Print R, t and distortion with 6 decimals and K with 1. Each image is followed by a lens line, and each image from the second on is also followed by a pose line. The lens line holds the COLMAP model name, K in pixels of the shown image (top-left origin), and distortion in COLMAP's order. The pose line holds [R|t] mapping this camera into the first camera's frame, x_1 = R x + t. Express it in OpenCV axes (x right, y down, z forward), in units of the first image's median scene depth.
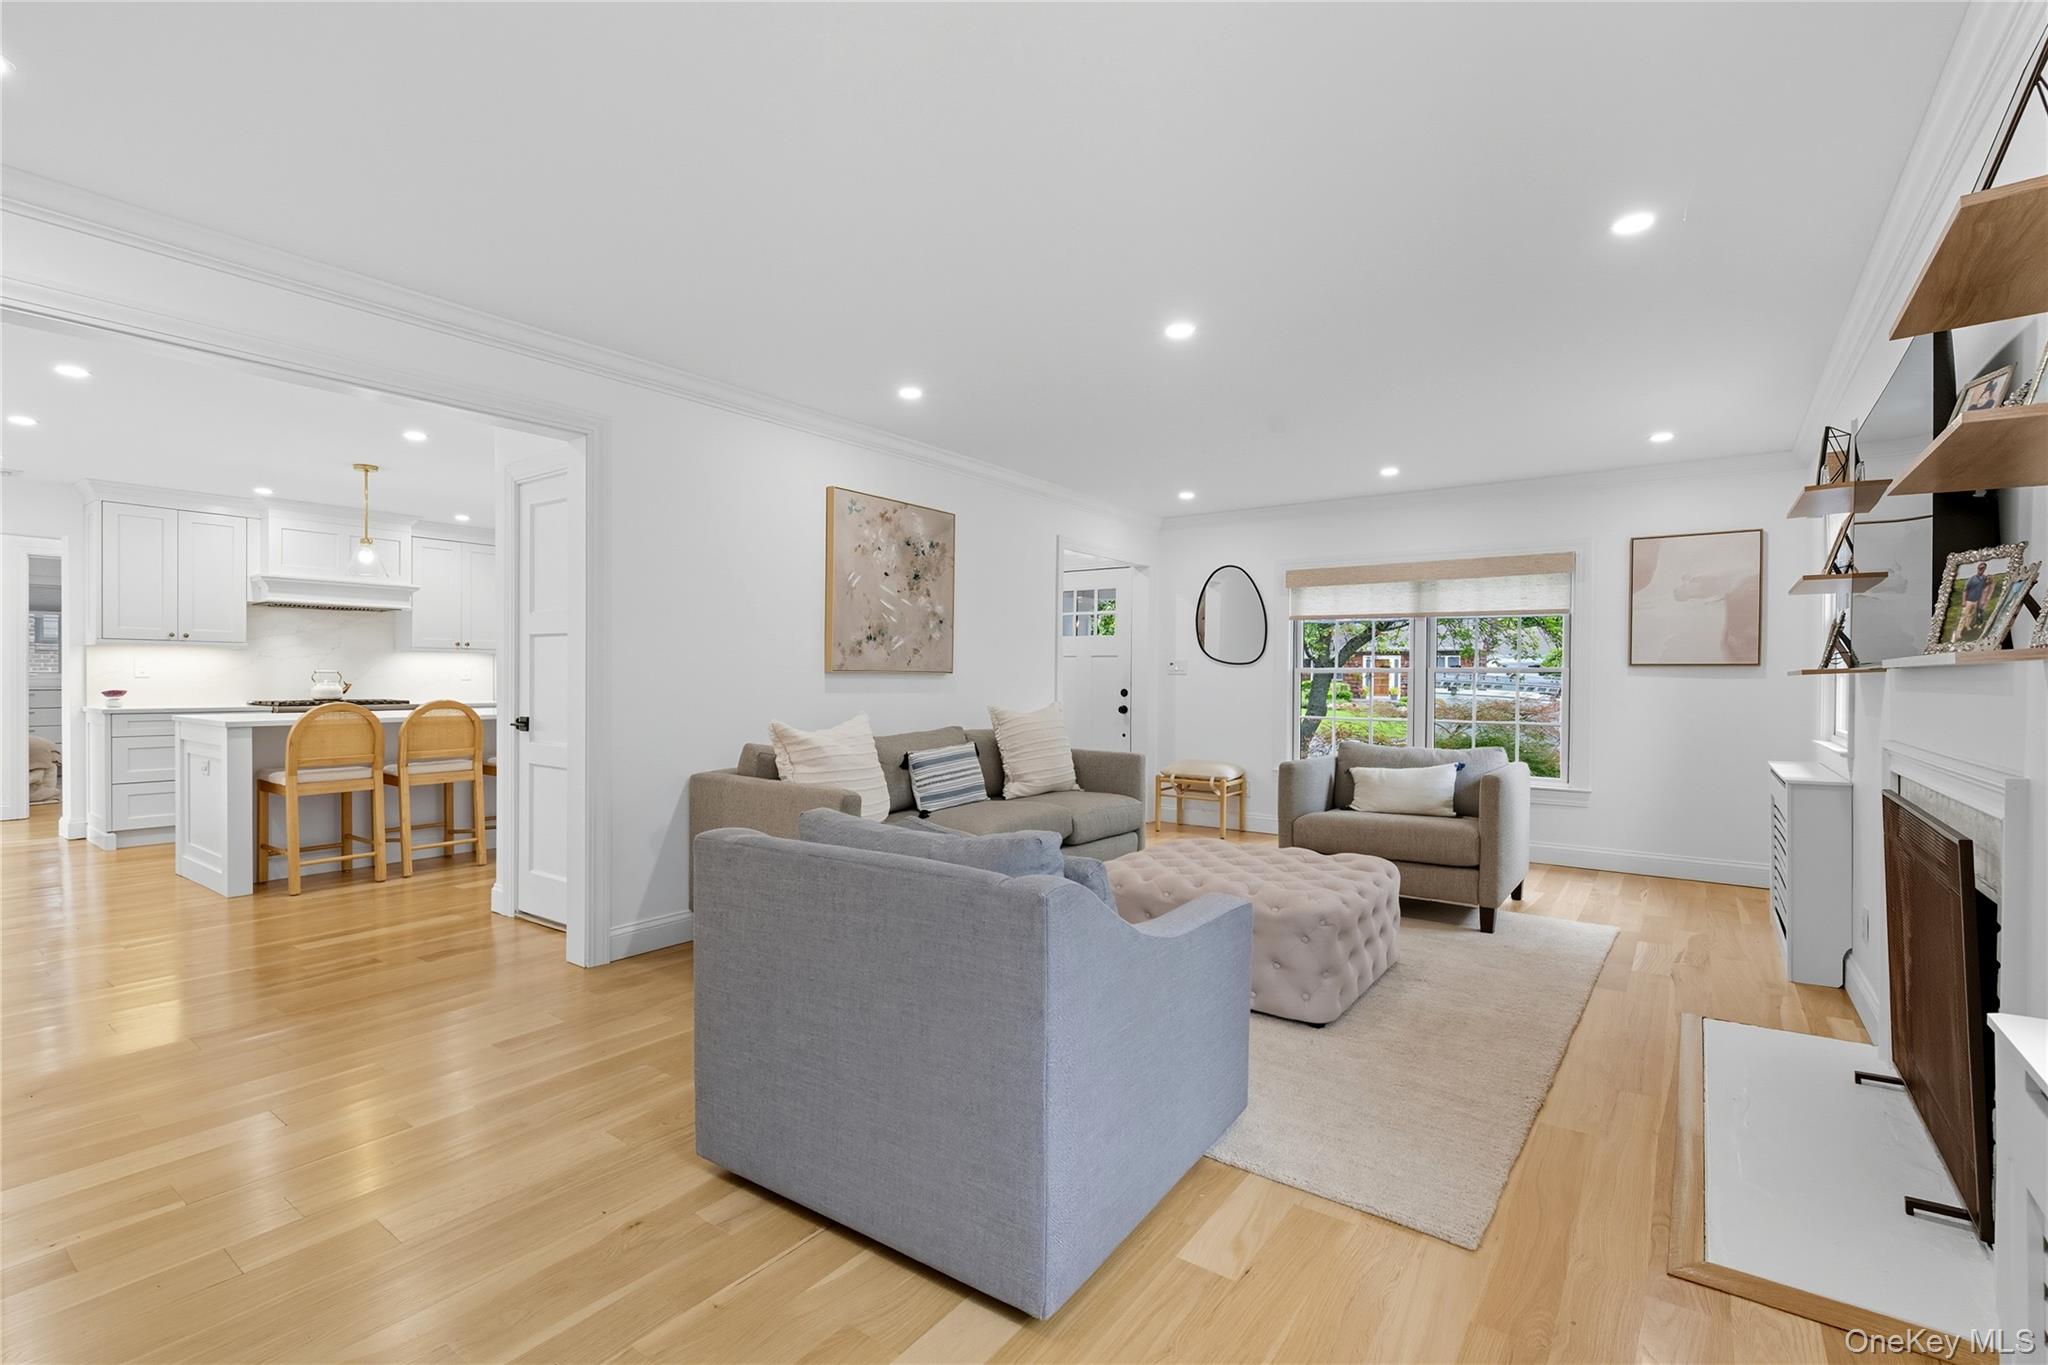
lens RADIAL K [[924.9, 0, 1017.4], [0, 924.9, 689.2], [0, 0, 1]] dist [-0.000913, -0.000834]
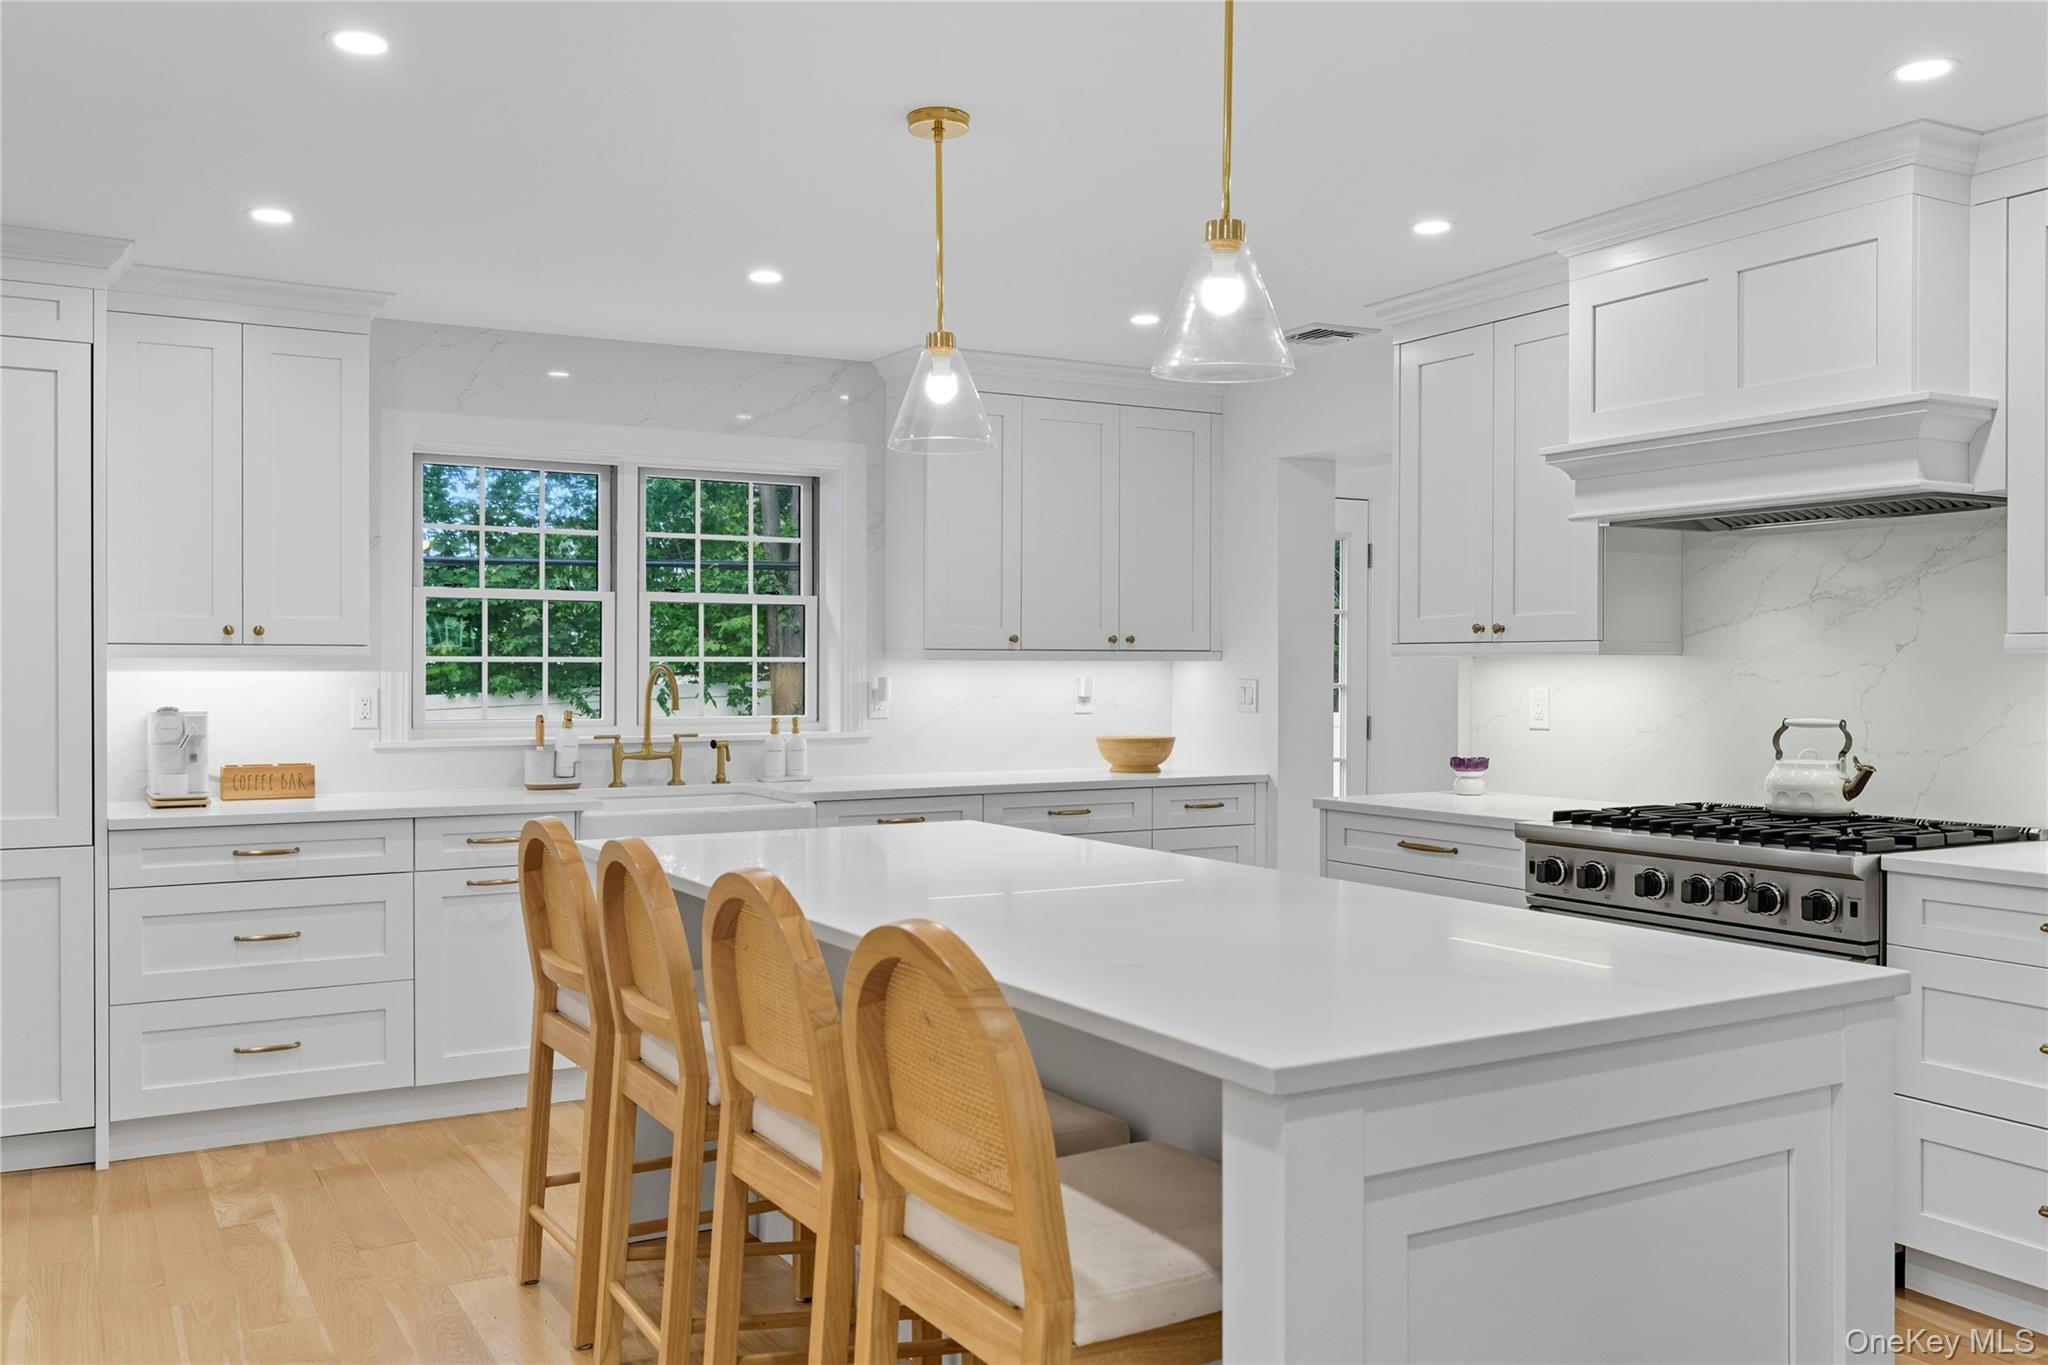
lens RADIAL K [[1679.3, 0, 1021.2], [0, 1679.3, 674.2], [0, 0, 1]] dist [0.010549, 0.003832]
pose [[-0.404569, -0.004747, -0.914495, -0.137612], [-0.014012, 0.999901, 0.001009, -0.034279], [0.914400, 0.013222, -0.404595, 1.058078]]
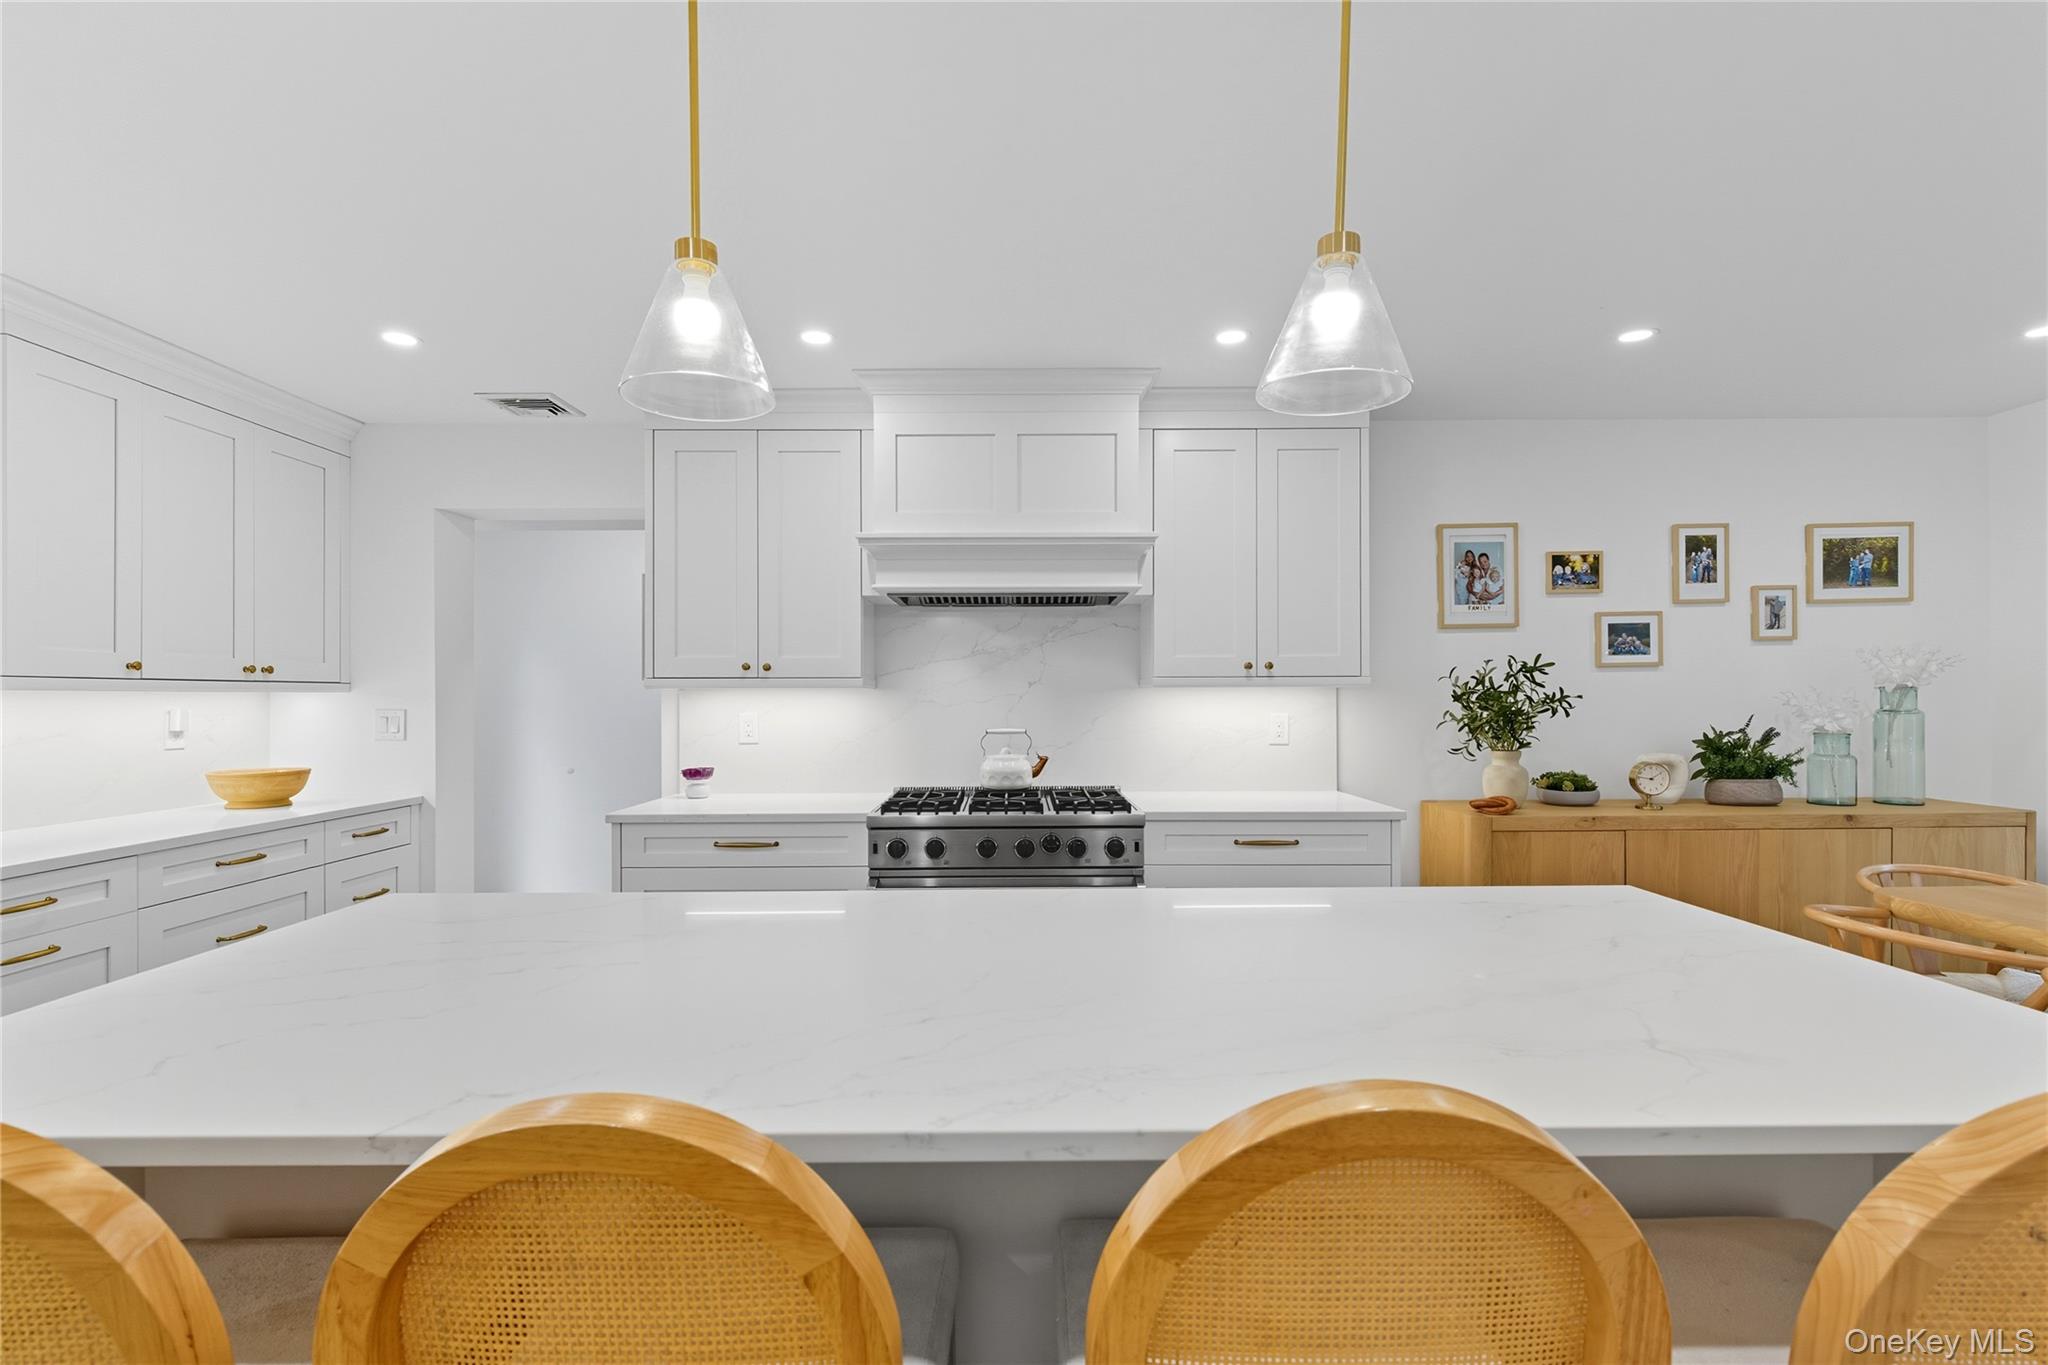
lens RADIAL K [[910.0, 0, 1014.0], [0, 910.0, 695.5], [0, 0, 1]] dist [-0.000973, 0.000155]
pose [[0.593735, -0.011612, -0.804577, -0.385300], [-0.001355, 0.999880, -0.015430, -0.032820], [0.804659, 0.010251, 0.593648, 0.771055]]
